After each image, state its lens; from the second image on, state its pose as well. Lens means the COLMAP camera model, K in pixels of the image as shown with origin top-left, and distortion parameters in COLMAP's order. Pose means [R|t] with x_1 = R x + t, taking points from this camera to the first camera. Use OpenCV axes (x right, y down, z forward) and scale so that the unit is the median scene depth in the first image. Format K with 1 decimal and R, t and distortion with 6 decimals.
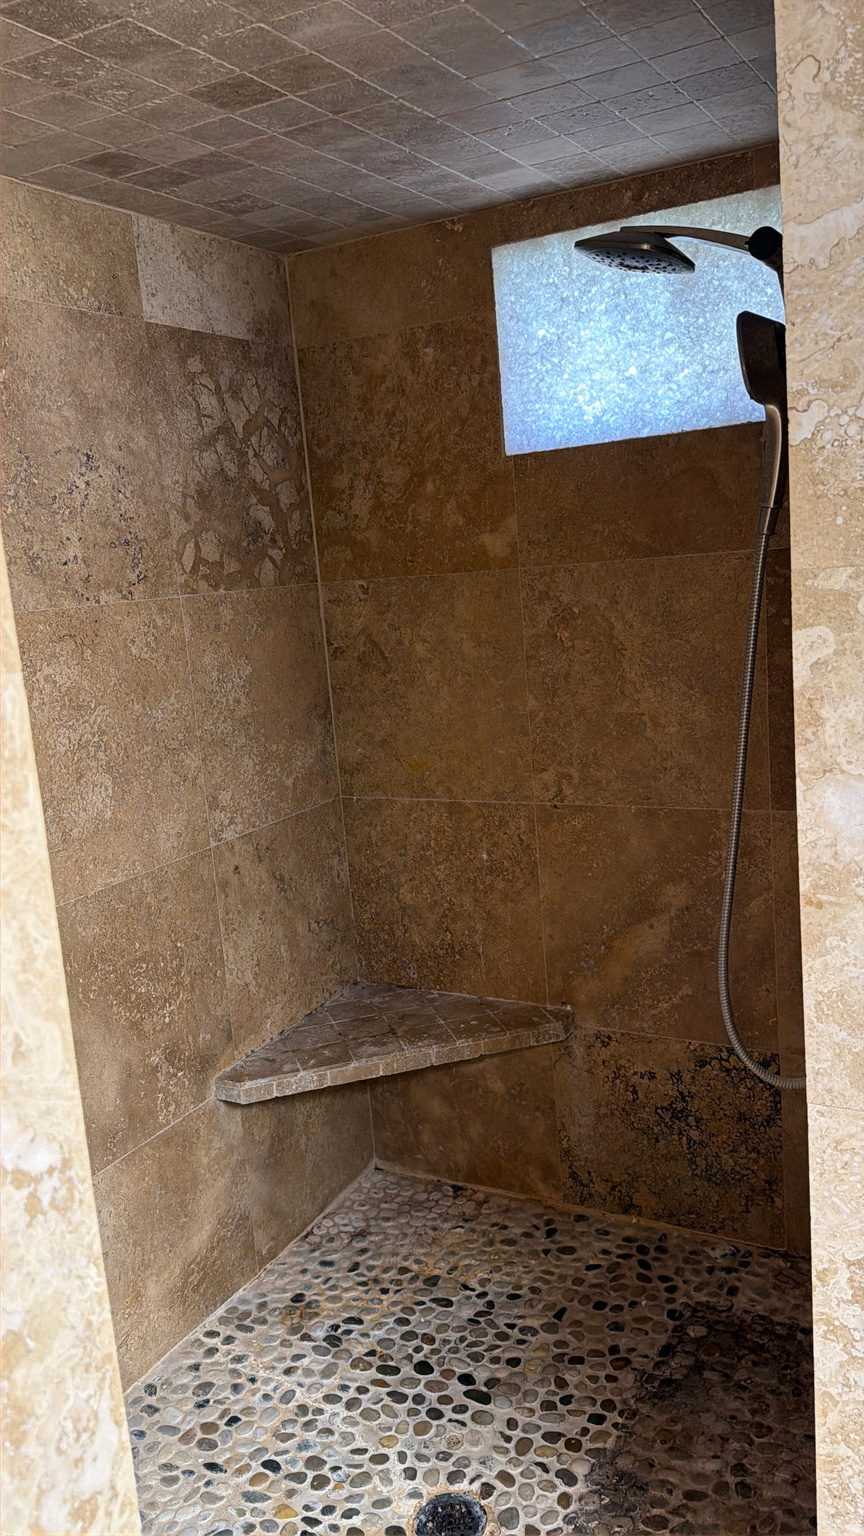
lens RADIAL K [[1198.8, 0, 432.6], [0, 1198.8, 767.3], [0, 0, 1]] dist [0.016253, -0.000966]
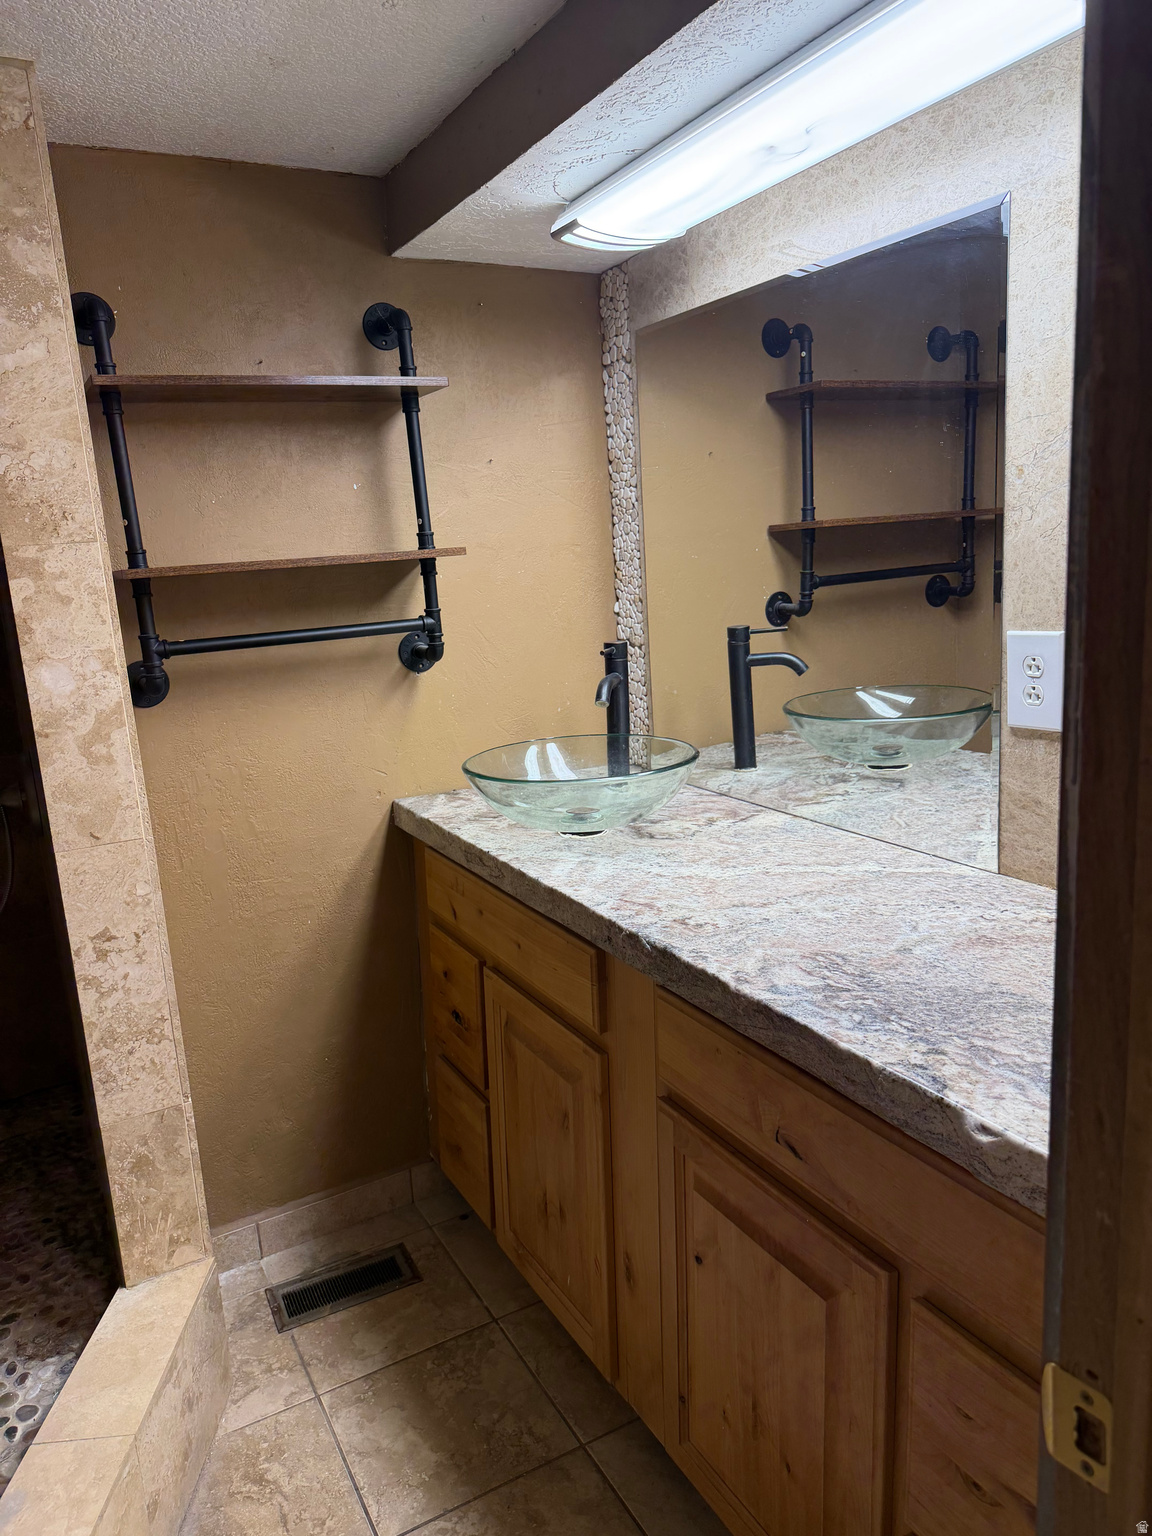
lens RADIAL K [[1072.9, 0, 574.3], [0, 1072.9, 767.9], [0, 0, 1]] dist [-0.004738, -0.001382]
pose [[0.532312, -0.131201, 0.836319, -0.614664], [0.170845, 0.984239, 0.045665, 0.228461], [-0.829129, 0.118572, 0.546338, -0.531619]]
